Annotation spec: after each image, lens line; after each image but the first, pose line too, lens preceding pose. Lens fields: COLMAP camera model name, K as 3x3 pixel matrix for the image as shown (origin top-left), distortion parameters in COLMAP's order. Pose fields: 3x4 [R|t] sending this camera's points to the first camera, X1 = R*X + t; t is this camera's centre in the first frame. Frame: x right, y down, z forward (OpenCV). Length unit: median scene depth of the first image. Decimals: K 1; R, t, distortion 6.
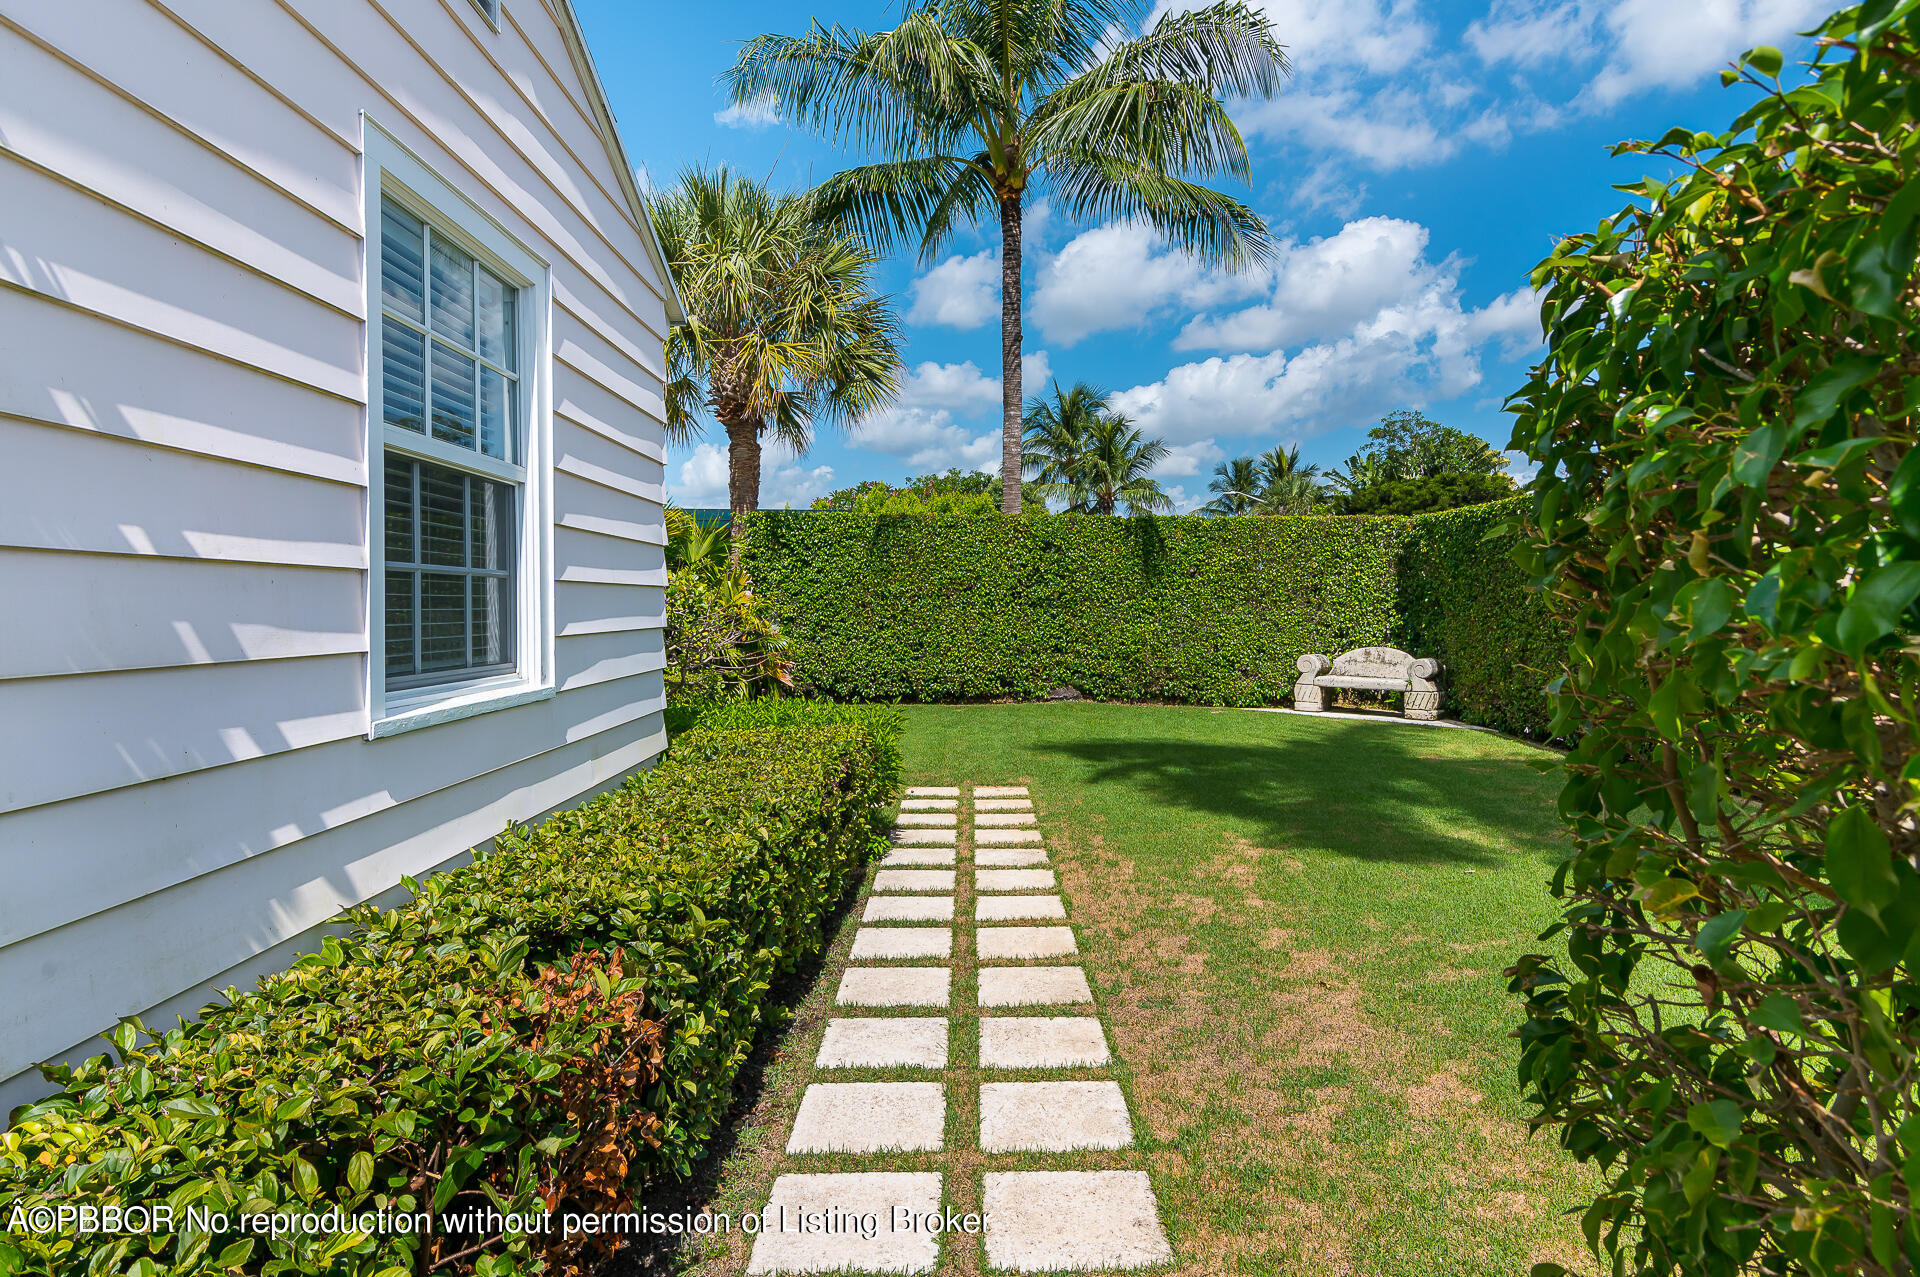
lens RADIAL K [[1090.8, 0, 961.7], [0, 1090.8, 609.9], [0, 0, 1]] dist [0.002023, 0.000482]
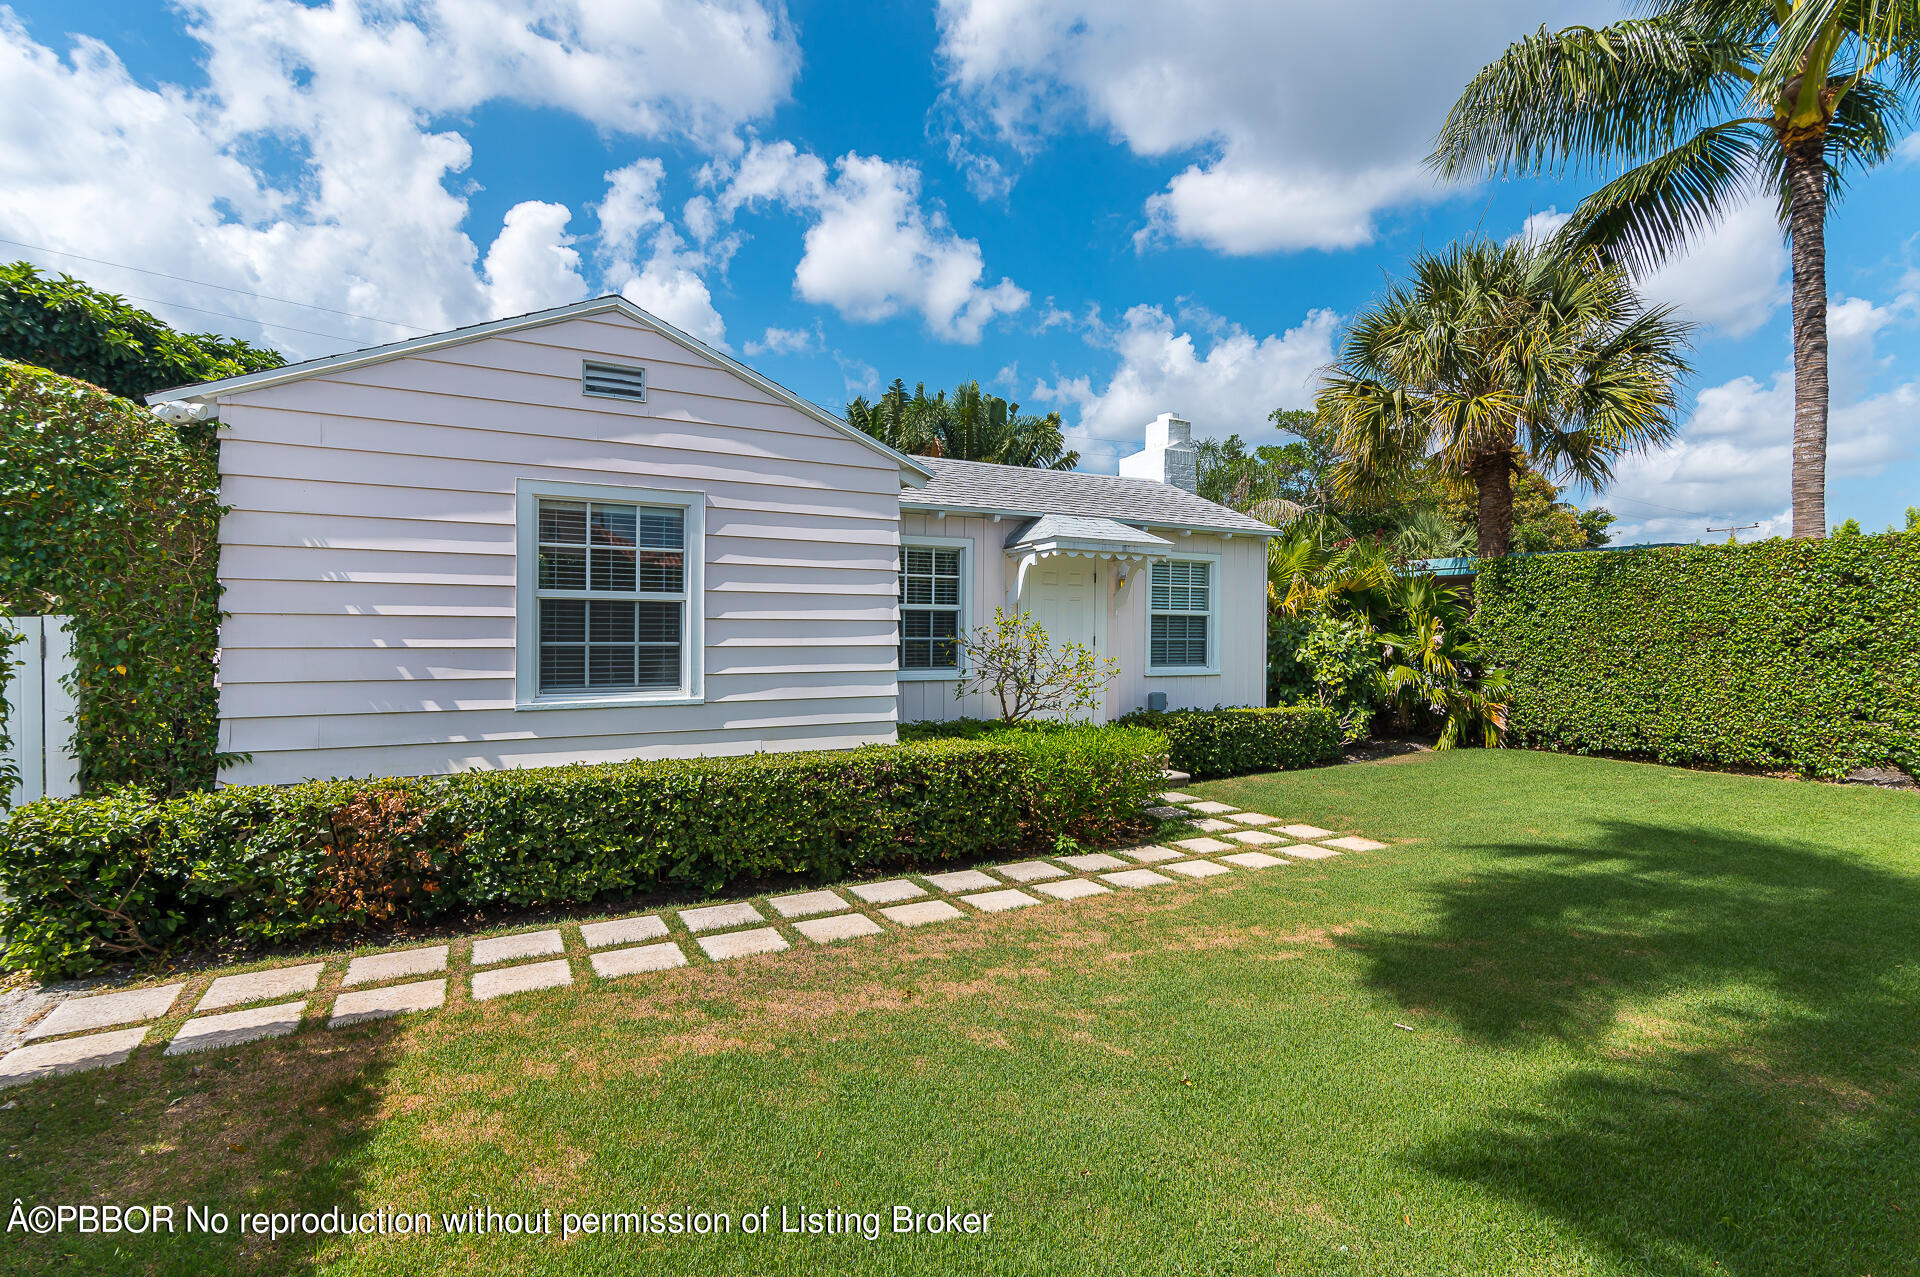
lens RADIAL K [[900.0, 0, 965.6], [0, 900.0, 634.3], [0, 0, 1]] dist [0.008763, 0.000652]
pose [[0.474175, 0.005419, -0.880414, 0.344052], [-0.009116, 0.999958, 0.001245, -0.014583], [0.880383, 0.007436, 0.474205, 0.164287]]
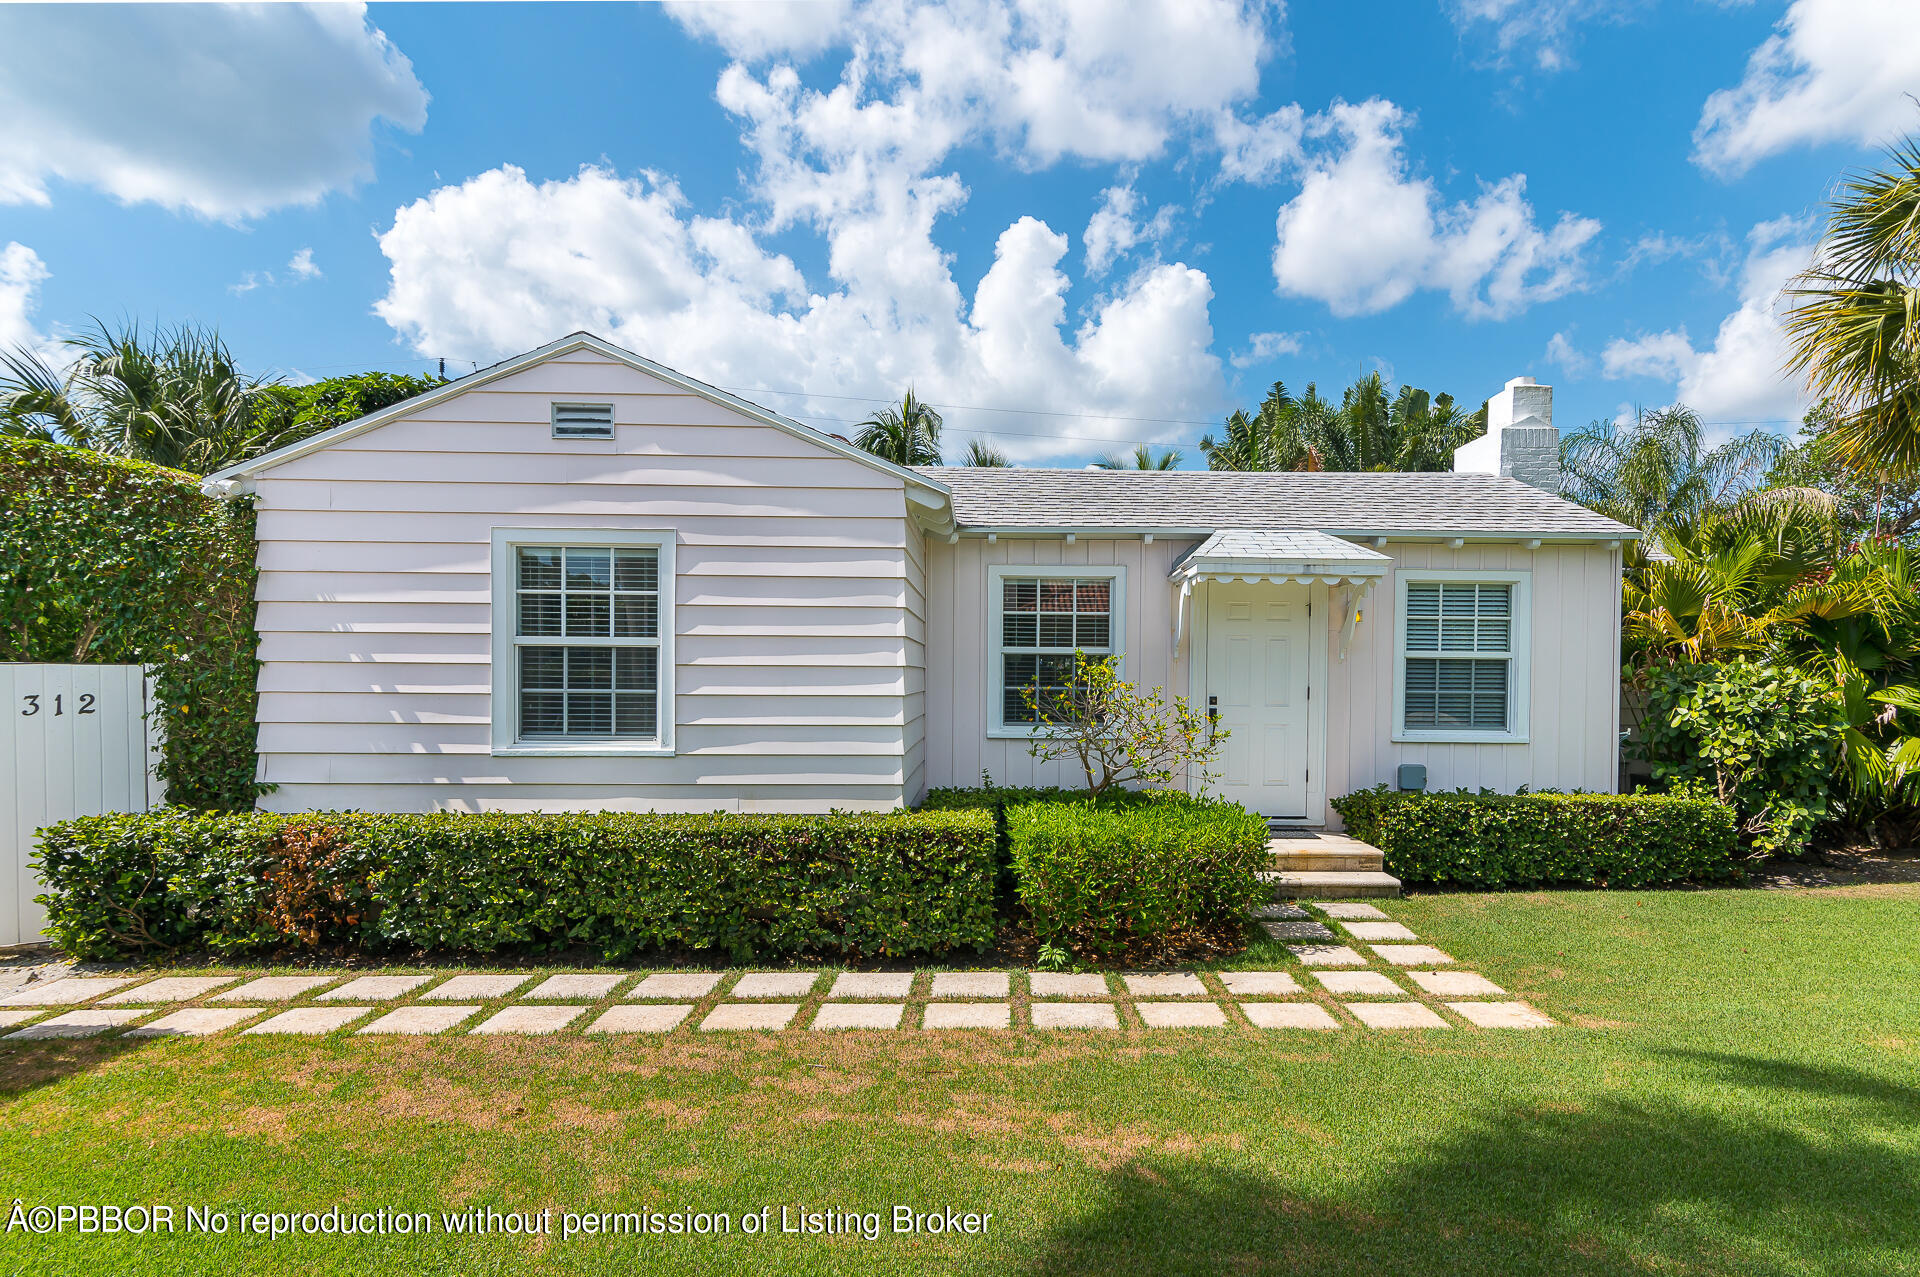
lens RADIAL K [[976.0, 0, 1021.7], [0, 976.0, 690.8], [0, 0, 1]] dist [0.012163, 0.000301]
pose [[0.026602, 0.014263, -0.999544, 0.346121], [-0.012214, 0.999828, 0.013942, -0.016836], [0.999571, 0.011837, 0.026772, 0.402997]]
